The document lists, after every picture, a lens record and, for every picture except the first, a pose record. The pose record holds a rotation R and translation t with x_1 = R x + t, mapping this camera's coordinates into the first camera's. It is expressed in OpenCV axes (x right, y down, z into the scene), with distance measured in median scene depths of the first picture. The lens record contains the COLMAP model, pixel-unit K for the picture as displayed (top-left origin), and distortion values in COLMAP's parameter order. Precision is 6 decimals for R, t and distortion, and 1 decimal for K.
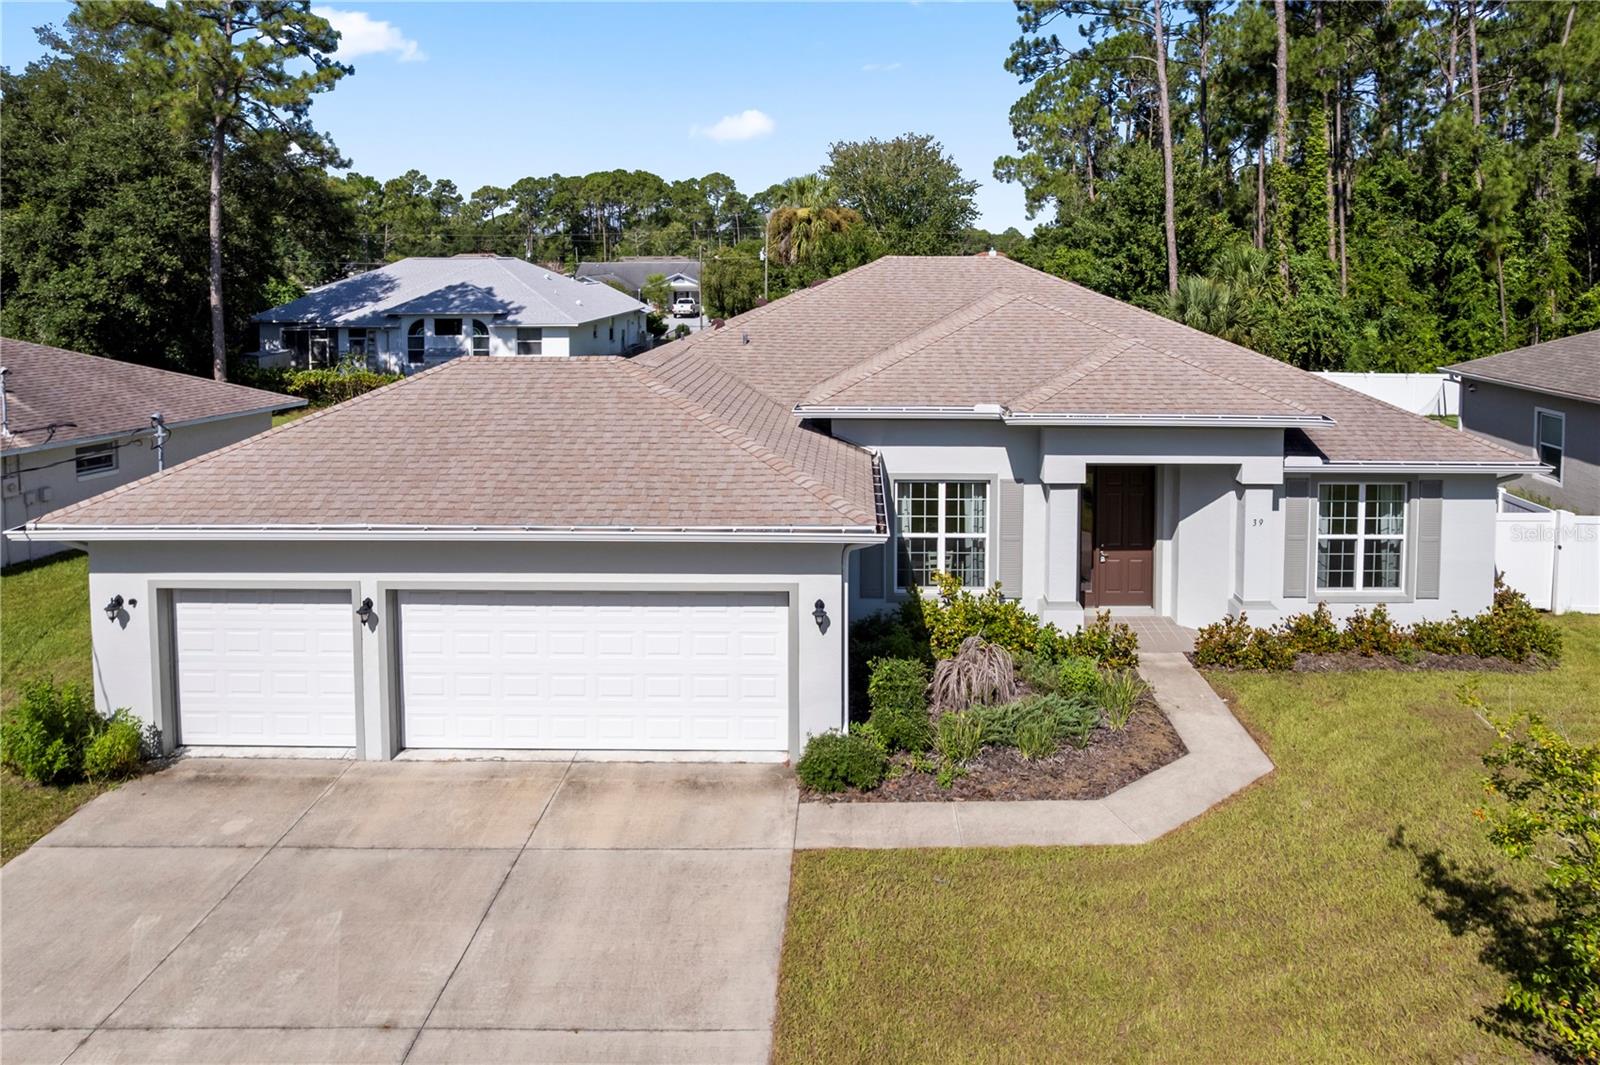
lens RADIAL K [[1034.5, 0, 855.0], [0, 1034.5, 439.1], [0, 0, 1]] dist [-0.046392, 0.024487]
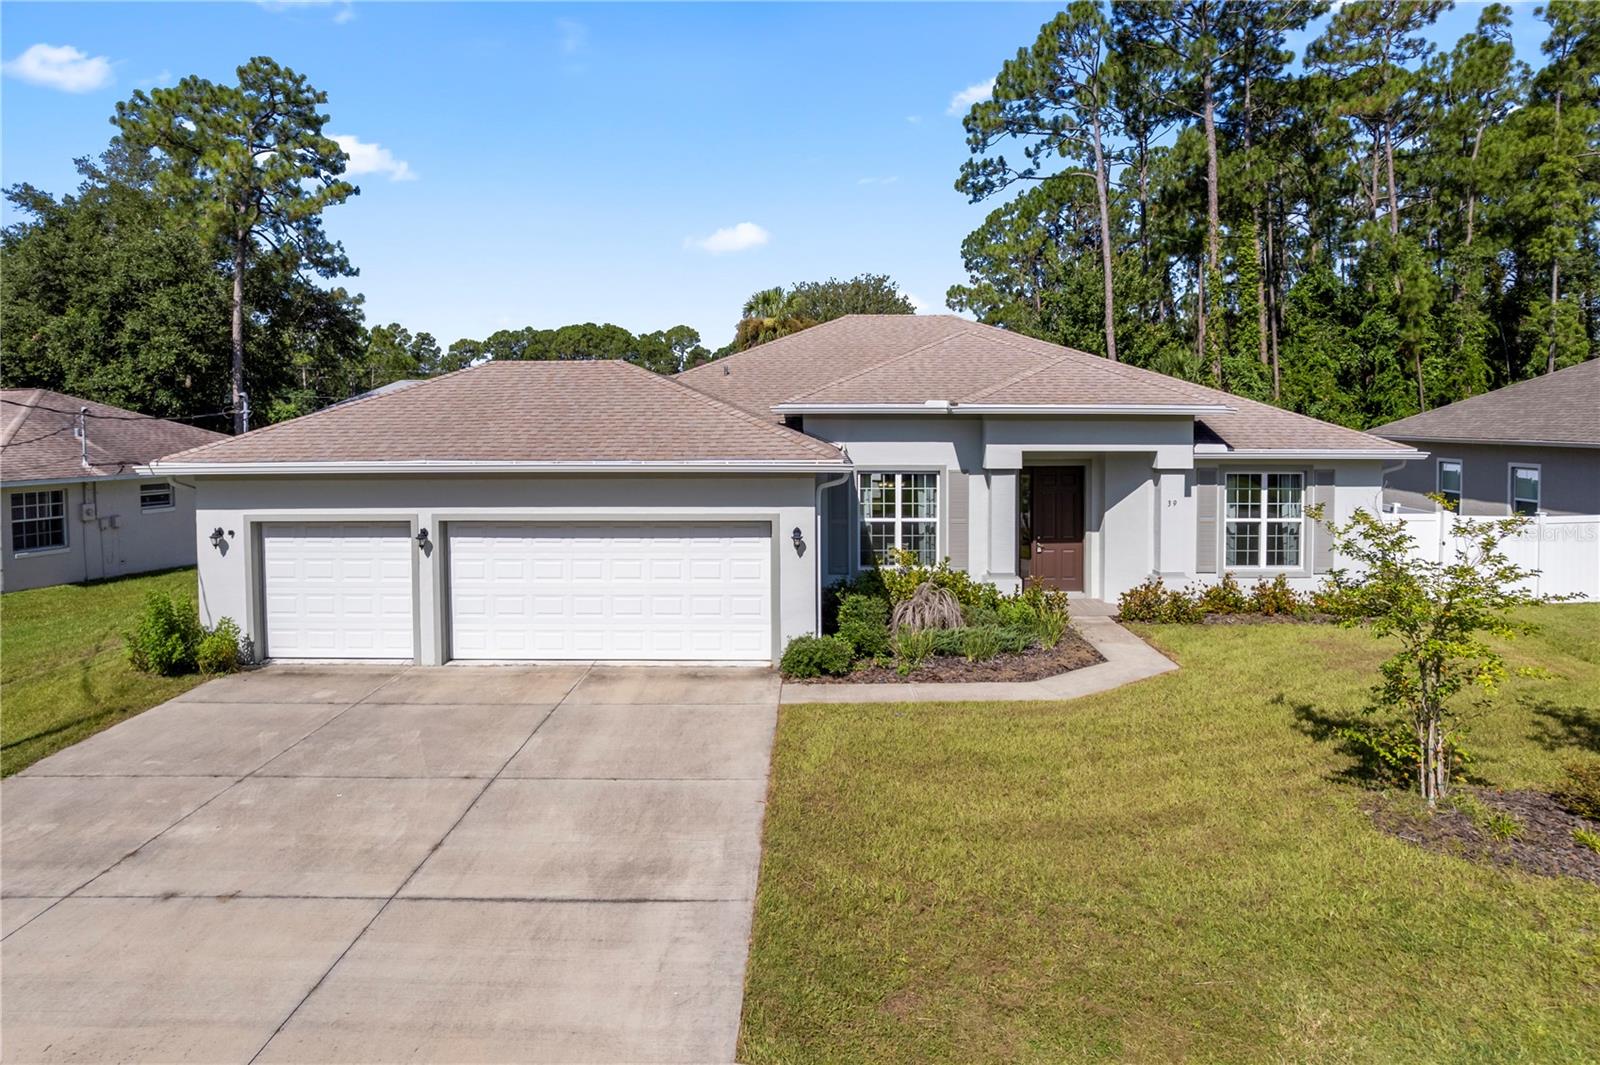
lens RADIAL K [[1000.3, 0, 797.0], [0, 1000.3, 586.6], [0, 0, 1]] dist [-0.033694, 0.001521]
pose [[0.999811, -0.006231, -0.018438, -0.009957], [0.006146, 0.999970, -0.004647, 0.171153], [0.018466, 0.004533, 0.999819, -0.123807]]
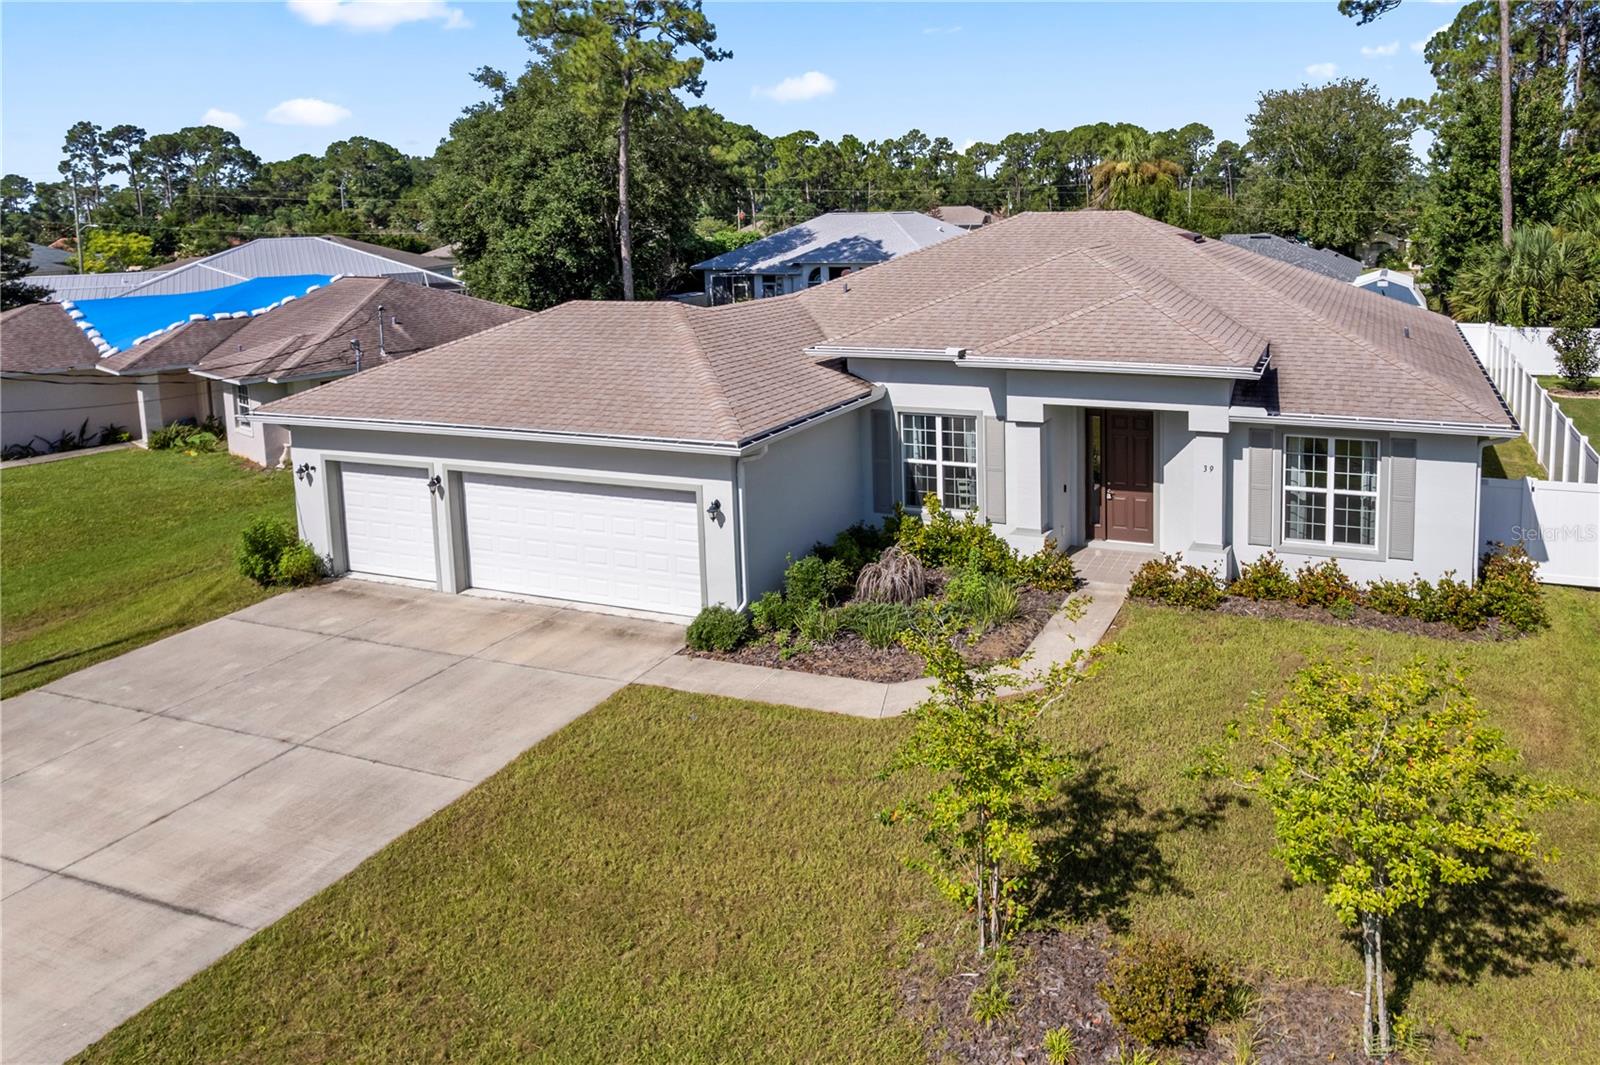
lens RADIAL K [[1003.2, 0, 1037.8], [0, 1003.2, 455.7], [0, 0, 1]] dist [-0.040398, 0.005029]
pose [[0.950457, 0.059107, -0.305184, 0.517734], [-0.037481, 0.996384, 0.076248, -0.002931], [0.308587, -0.061032, 0.949236, -0.013224]]
